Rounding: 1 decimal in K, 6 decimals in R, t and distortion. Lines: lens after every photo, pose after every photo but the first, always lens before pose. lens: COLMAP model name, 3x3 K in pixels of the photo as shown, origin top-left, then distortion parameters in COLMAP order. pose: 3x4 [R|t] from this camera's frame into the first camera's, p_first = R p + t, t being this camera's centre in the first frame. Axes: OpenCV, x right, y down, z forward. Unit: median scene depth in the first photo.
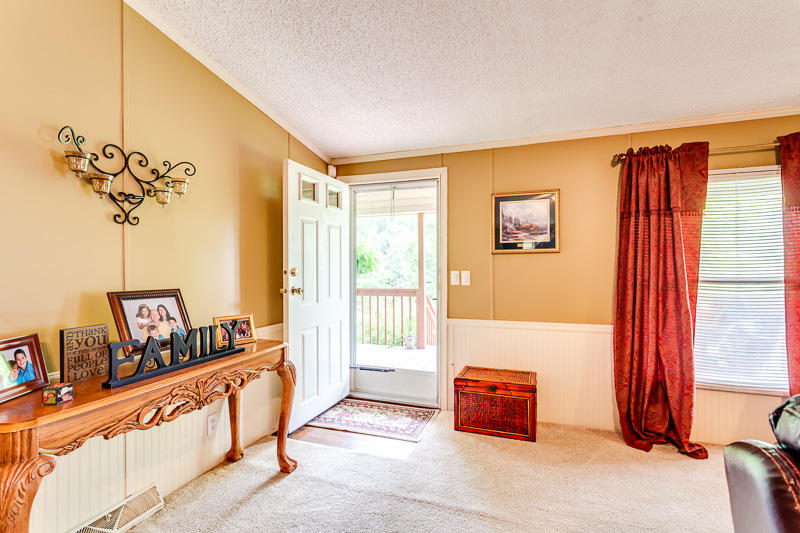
lens RADIAL K [[376.8, 0, 398.7], [0, 376.8, 269.2], [0, 0, 1]] dist [0.002195, 0.001784]
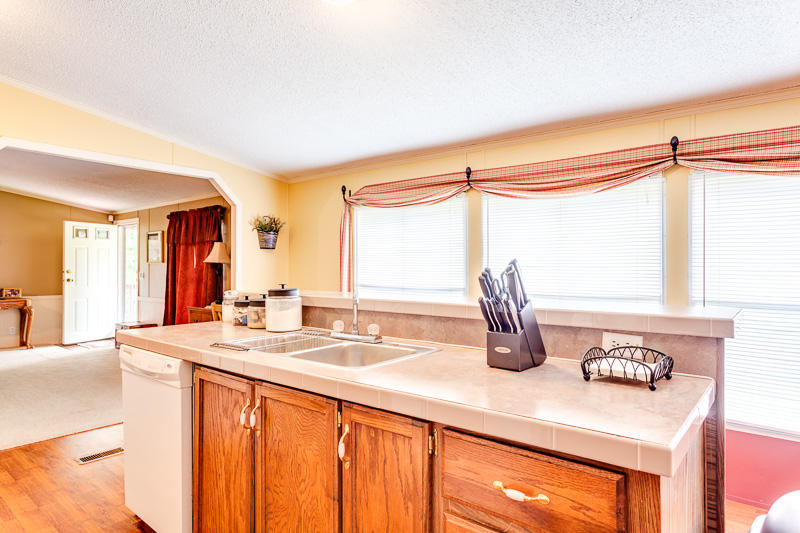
lens RADIAL K [[474.9, 0, 395.1], [0, 474.9, 267.0], [0, 0, 1]] dist [-0.007886, 0.003635]
pose [[0.944034, 0.003410, -0.329830, 2.389478], [-0.003894, 0.999992, -0.000806, -0.023537], [0.329824, 0.002045, 0.944040, -0.951997]]
